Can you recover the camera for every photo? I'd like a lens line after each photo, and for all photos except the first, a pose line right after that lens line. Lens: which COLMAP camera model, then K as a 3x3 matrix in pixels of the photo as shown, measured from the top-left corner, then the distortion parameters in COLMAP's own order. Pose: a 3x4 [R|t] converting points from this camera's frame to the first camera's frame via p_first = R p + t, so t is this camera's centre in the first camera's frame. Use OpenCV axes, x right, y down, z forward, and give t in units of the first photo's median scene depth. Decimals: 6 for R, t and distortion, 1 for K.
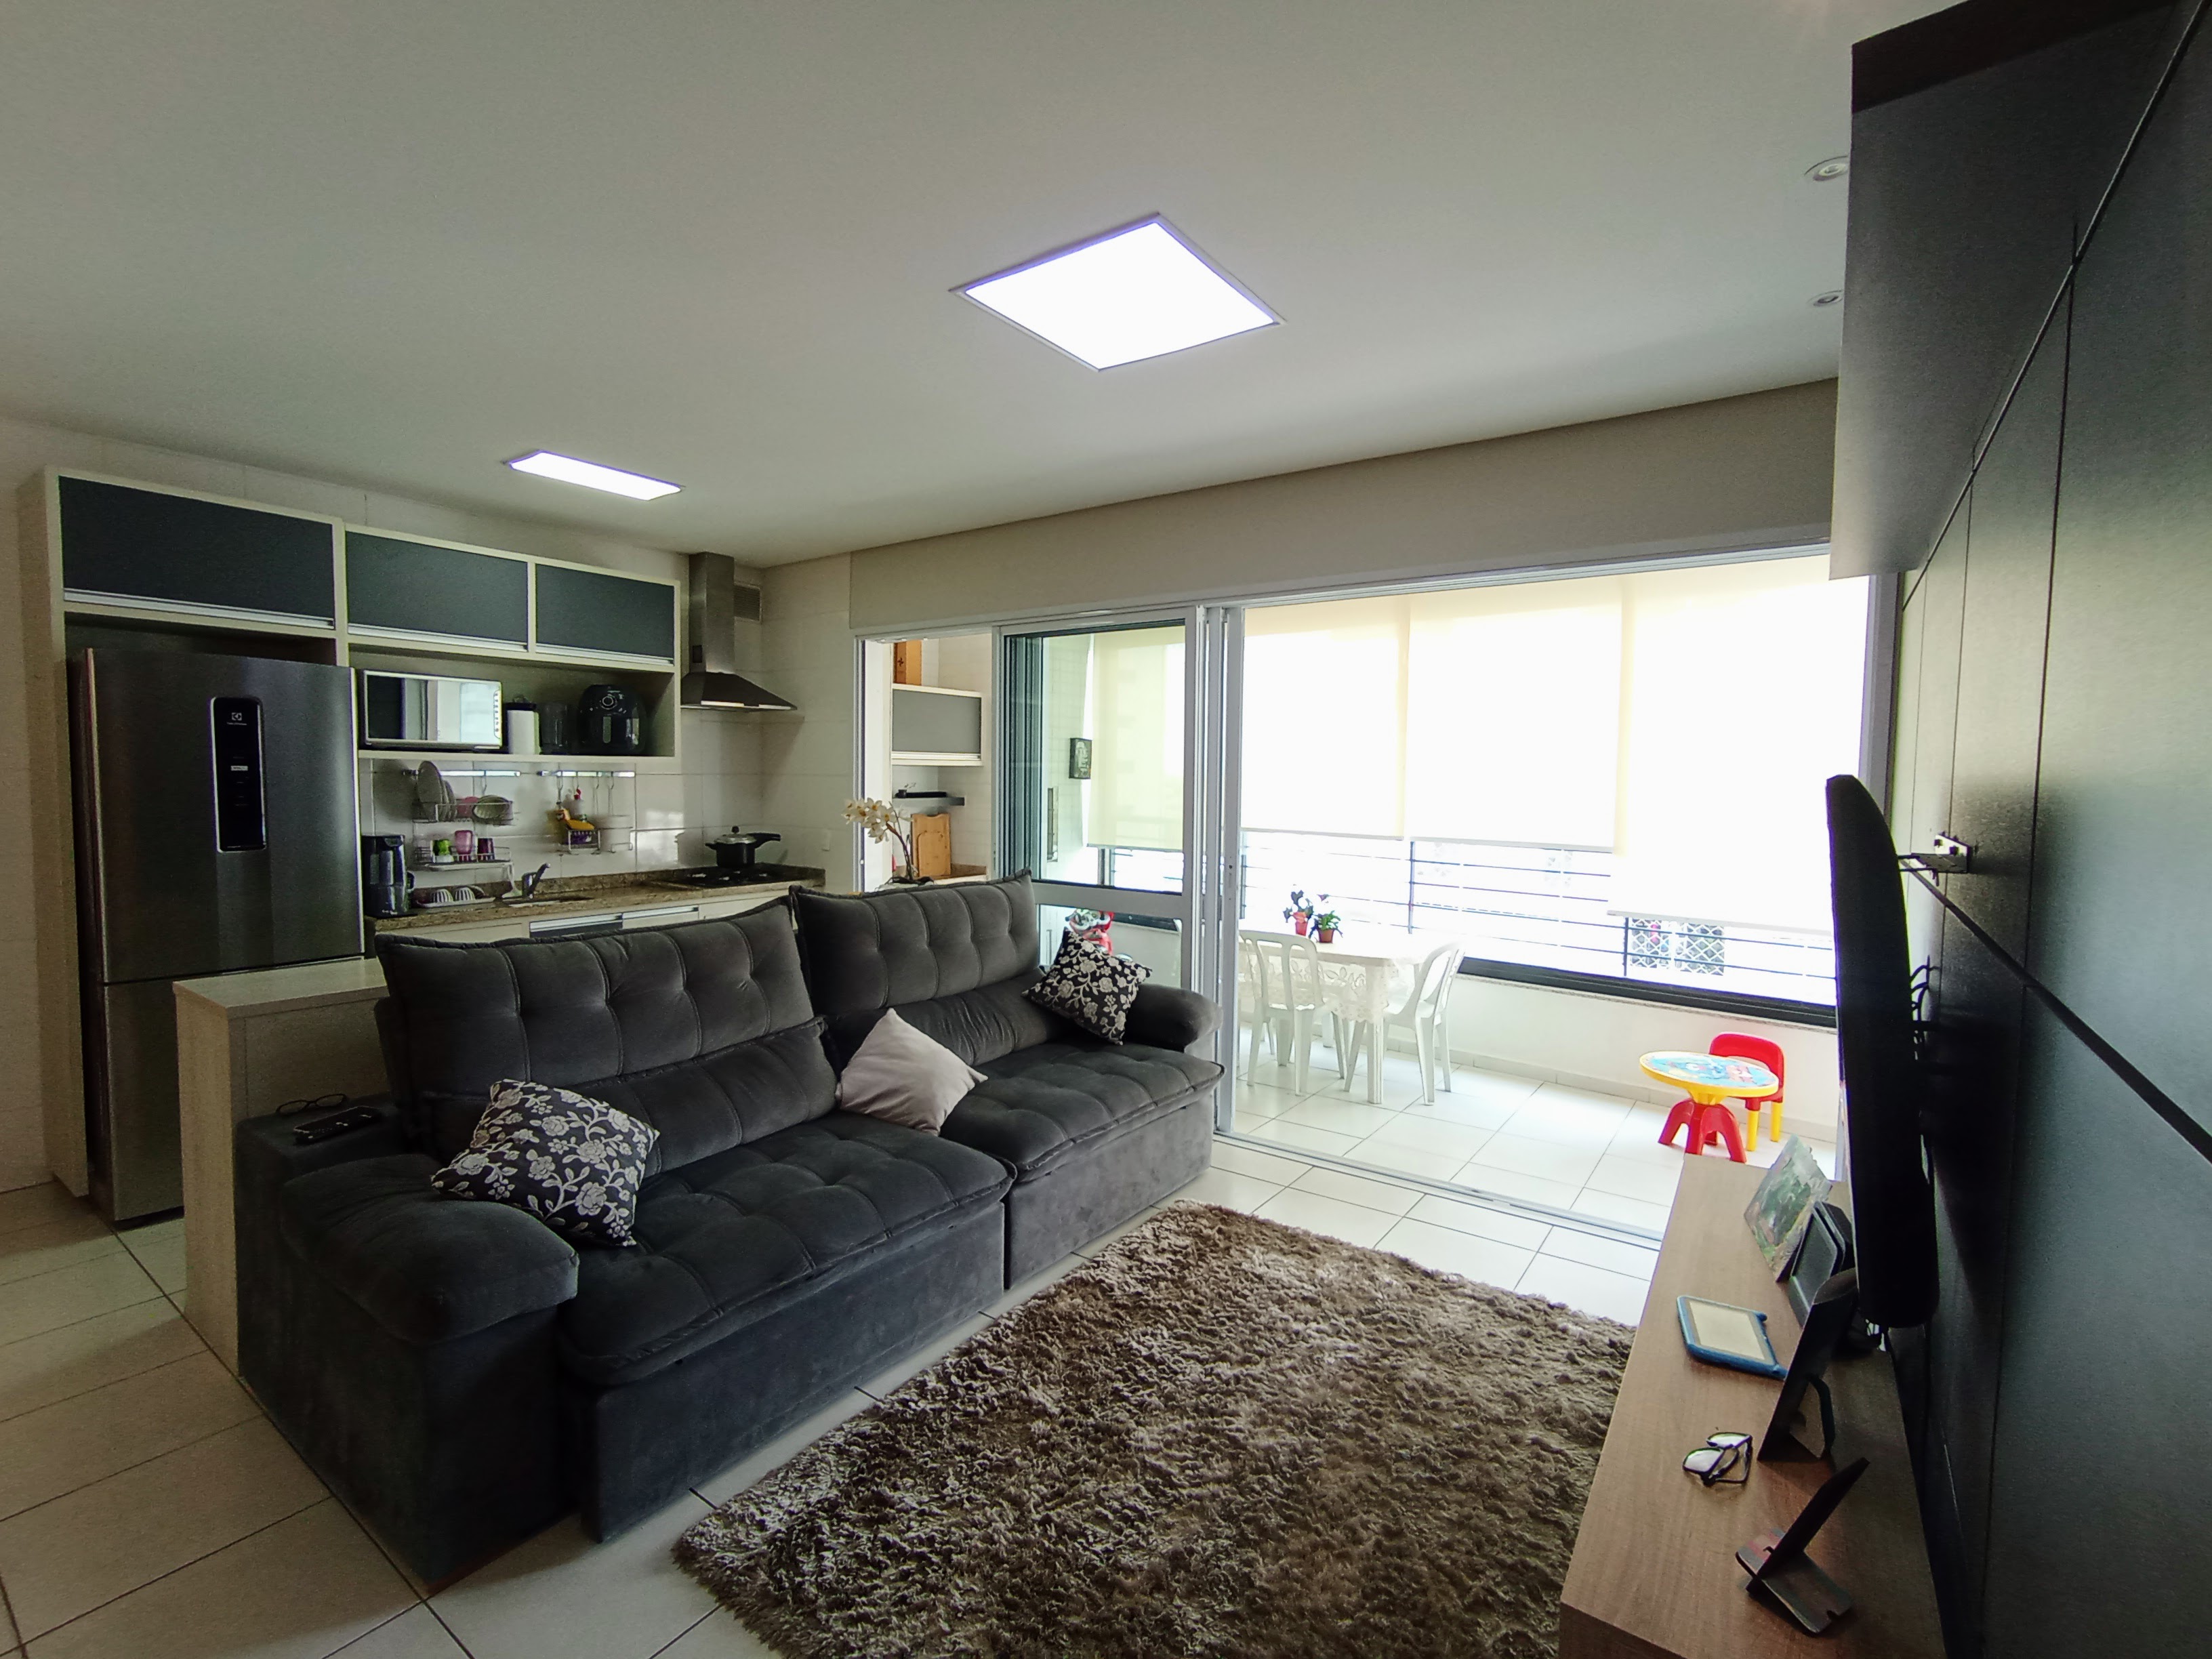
lens RADIAL K [[1007.9, 0, 1106.0], [0, 1007.9, 829.5], [0, 0, 1]] dist [-0.059152, 0.044585]
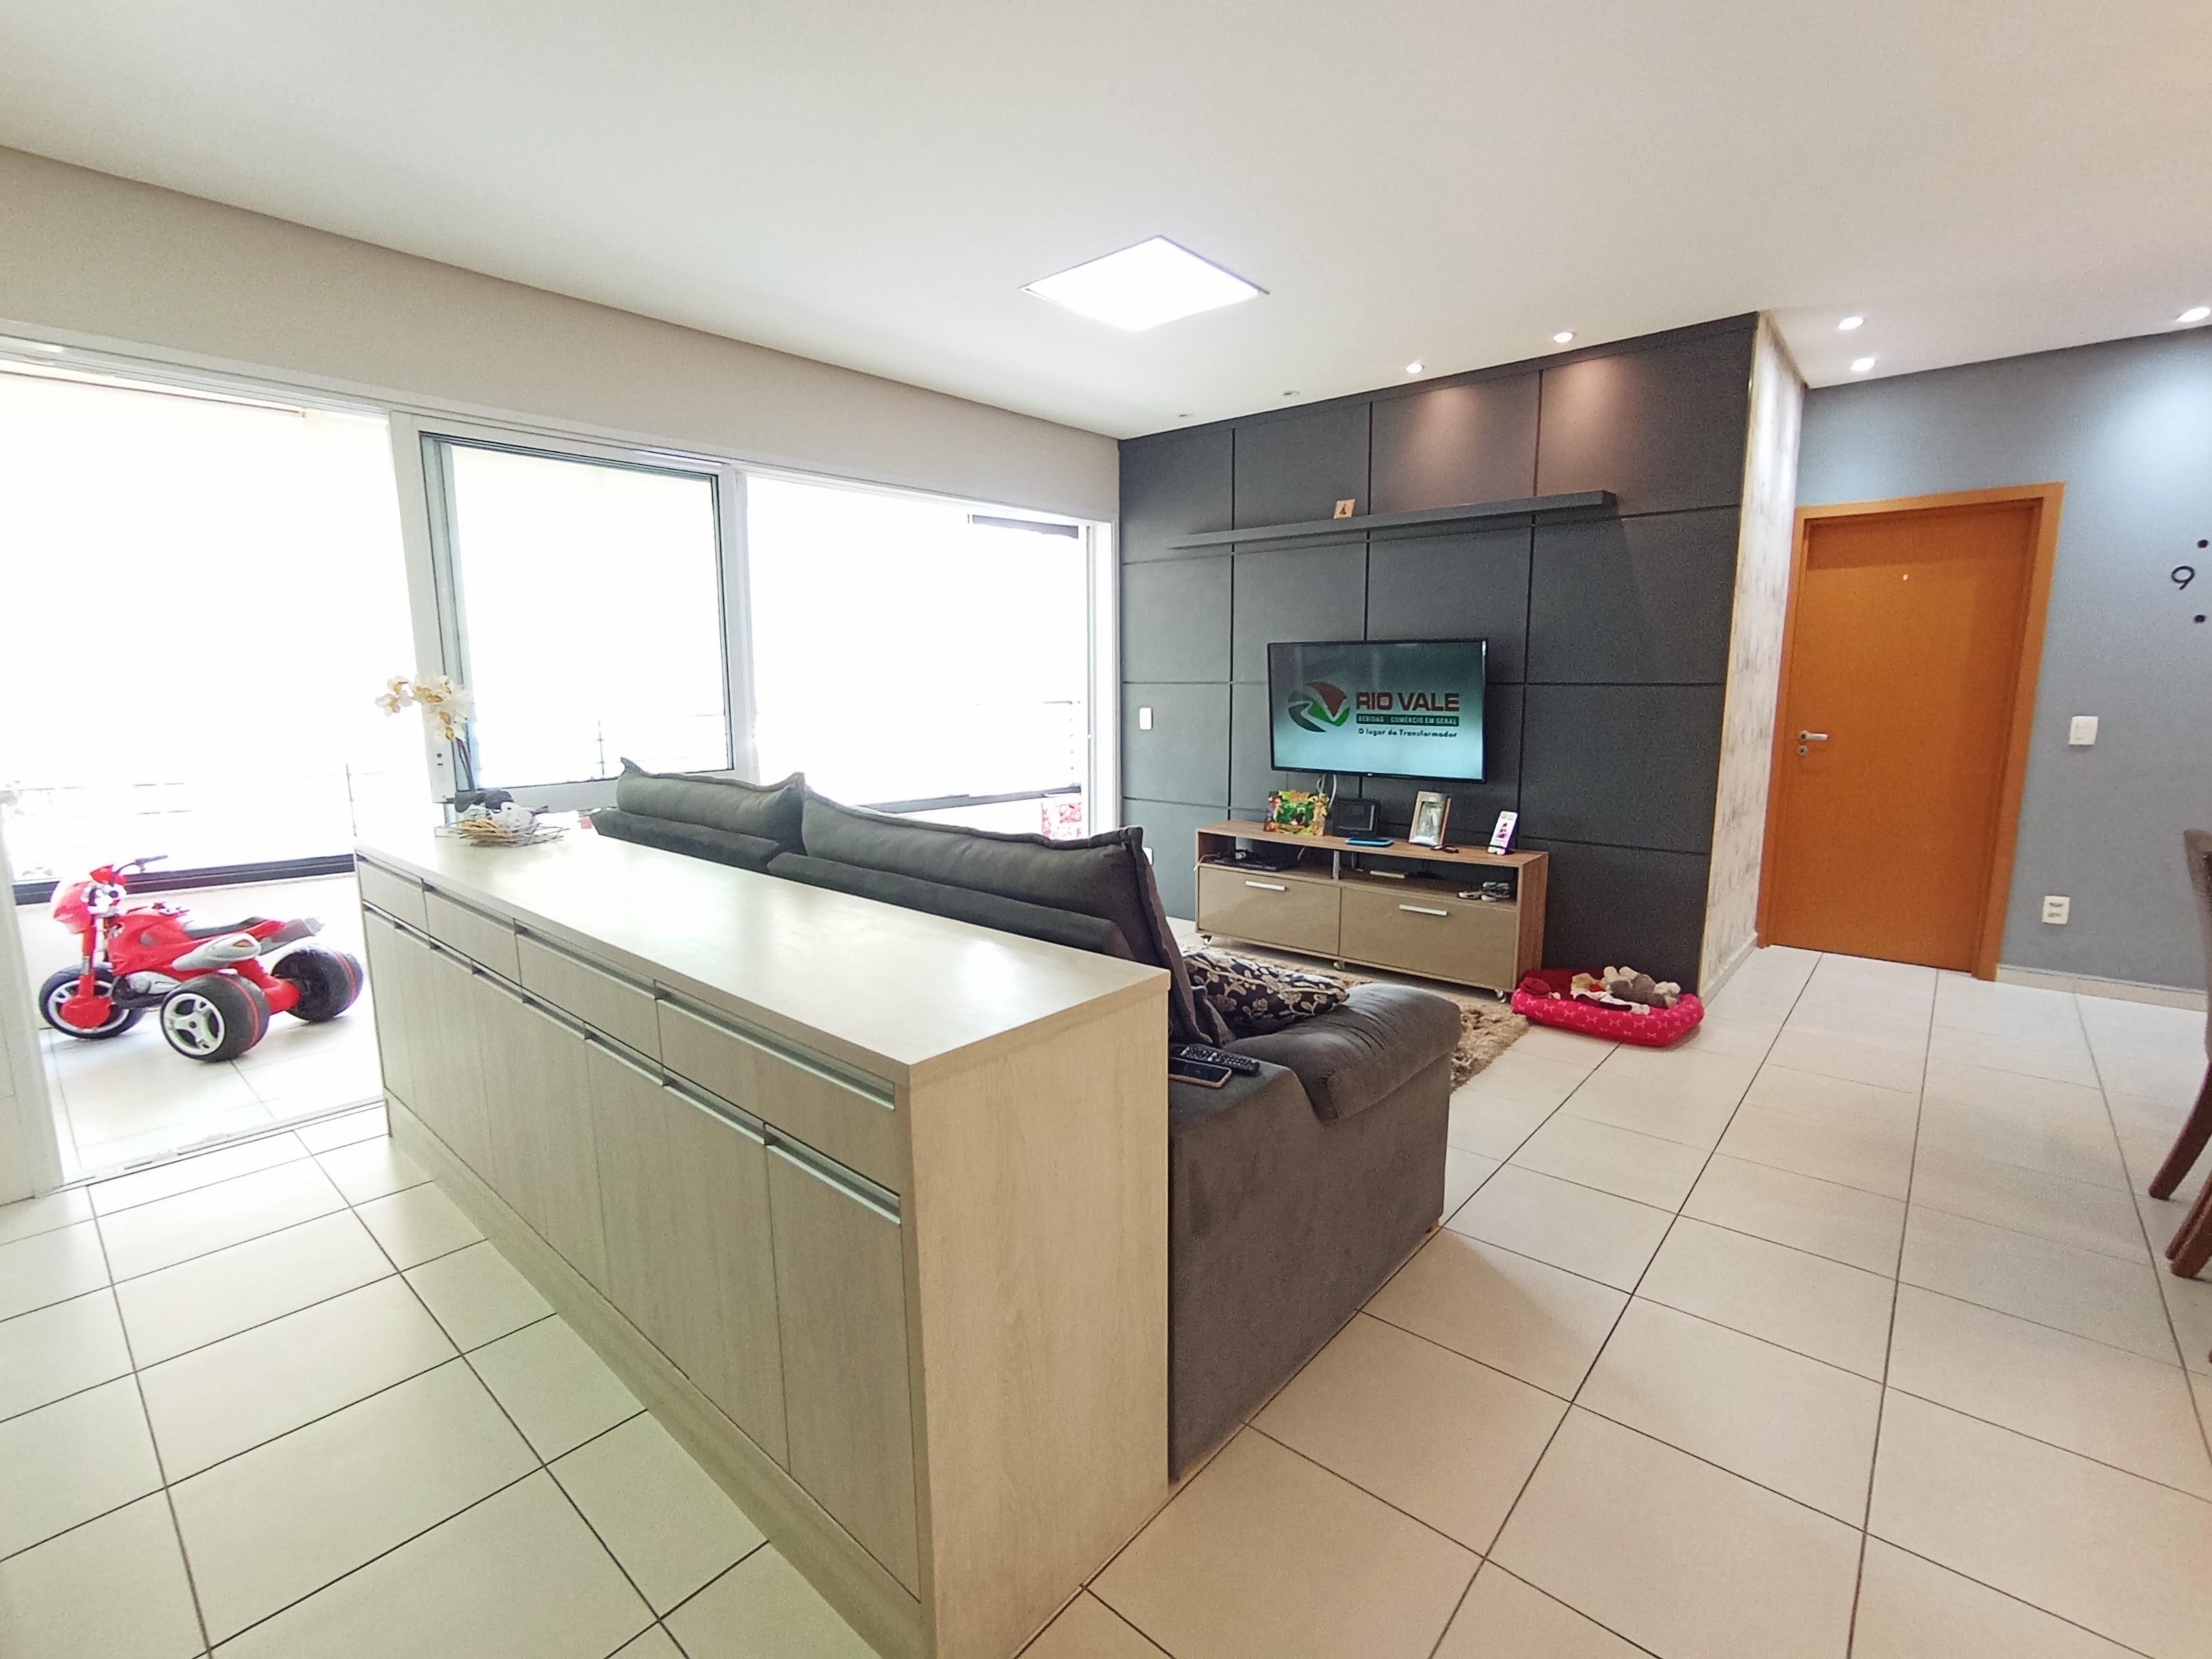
lens RADIAL K [[992.5, 0, 1117.0], [0, 992.5, 828.6], [0, 0, 1]] dist [-0.046524, 0.025975]
pose [[0.086382, -0.158966, 0.983498, -0.807064], [0.063296, 0.986069, 0.153822, -0.000621], [-0.994249, 0.048964, 0.095240, 0.531117]]
